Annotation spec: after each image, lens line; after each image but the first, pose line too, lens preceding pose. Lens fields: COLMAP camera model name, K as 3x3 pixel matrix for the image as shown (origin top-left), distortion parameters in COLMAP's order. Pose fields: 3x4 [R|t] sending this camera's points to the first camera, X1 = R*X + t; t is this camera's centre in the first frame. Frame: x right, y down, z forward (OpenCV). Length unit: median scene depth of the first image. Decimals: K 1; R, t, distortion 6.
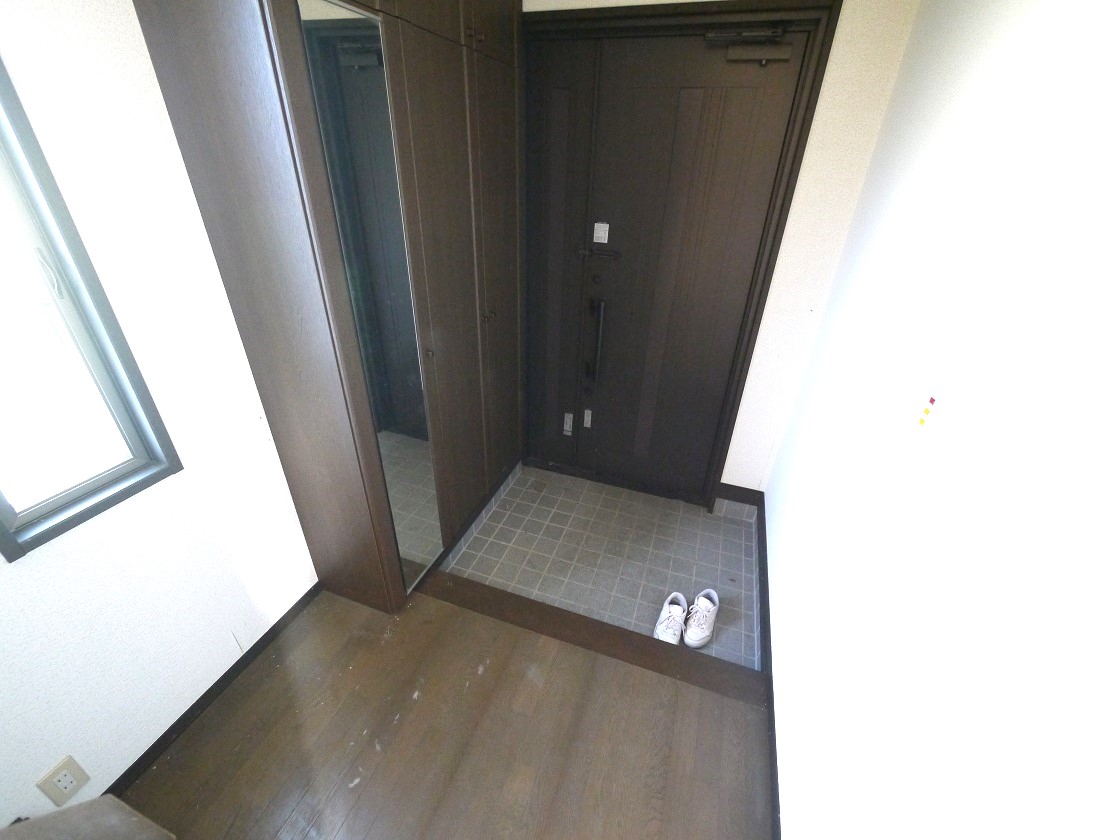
lens RADIAL K [[464.7, 0, 559.0], [0, 464.7, 420.9], [0, 0, 1]] dist [-0.006281, 0.000108]
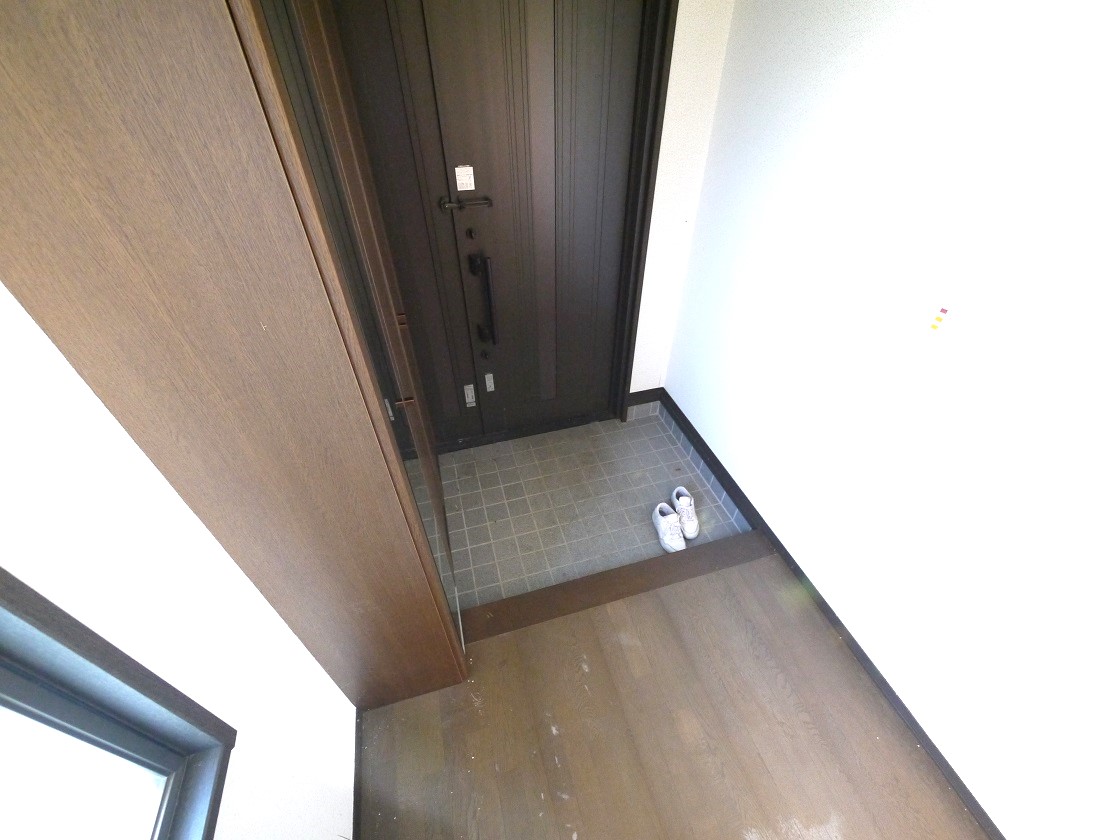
lens RADIAL K [[464.7, 0, 559.0], [0, 464.7, 420.9], [0, 0, 1]] dist [-0.006281, 0.000108]
pose [[0.809768, -0.410151, 0.419586, -0.304396], [0.314322, 0.907067, 0.280055, -0.186878], [-0.495458, -0.094895, 0.863433, 0.145395]]
